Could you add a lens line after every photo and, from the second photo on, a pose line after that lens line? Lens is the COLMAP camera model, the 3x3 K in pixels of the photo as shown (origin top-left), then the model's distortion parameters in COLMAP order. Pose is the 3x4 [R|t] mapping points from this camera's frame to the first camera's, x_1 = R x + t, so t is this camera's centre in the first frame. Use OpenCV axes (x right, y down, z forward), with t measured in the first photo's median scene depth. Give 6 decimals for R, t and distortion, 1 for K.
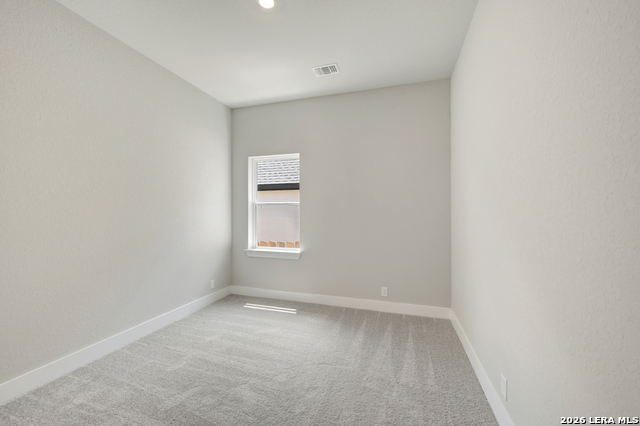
lens RADIAL K [[255.5, 0, 320.0], [0, 255.5, 213.0], [0, 0, 1]] dist [-0.001070, -0.000060]
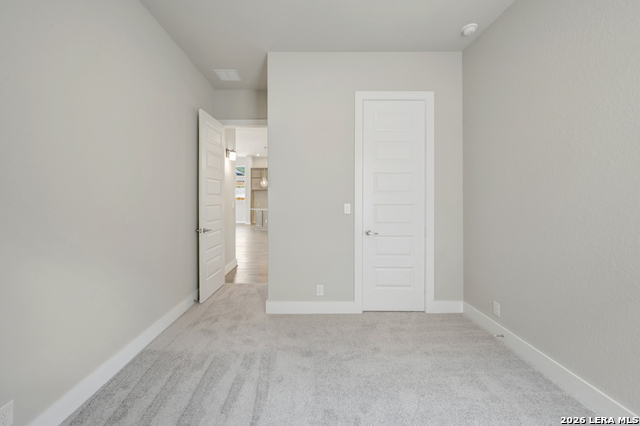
lens RADIAL K [[257.5, 0, 305.6], [0, 257.5, 197.9], [0, 0, 1]] dist [-0.002040, -0.000242]
pose [[-0.954167, 0.001354, -0.299272, 0.053412], [0.002269, 0.999994, -0.002709, 0.001557], [0.299267, -0.003264, -0.954164, 1.372421]]
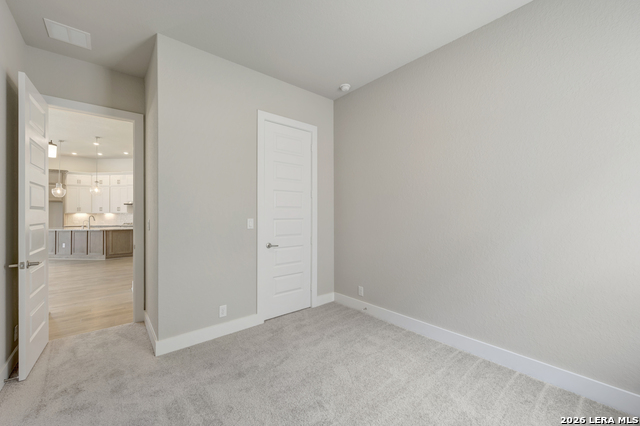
lens RADIAL K [[255.5, 0, 320.0], [0, 255.5, 213.0], [0, 0, 1]] dist [-0.001070, -0.000060]
pose [[-0.536410, 0.002740, -0.843953, 0.373652], [0.004122, 0.999991, 0.000626, -0.001199], [0.843948, -0.003143, -0.536416, 1.196697]]
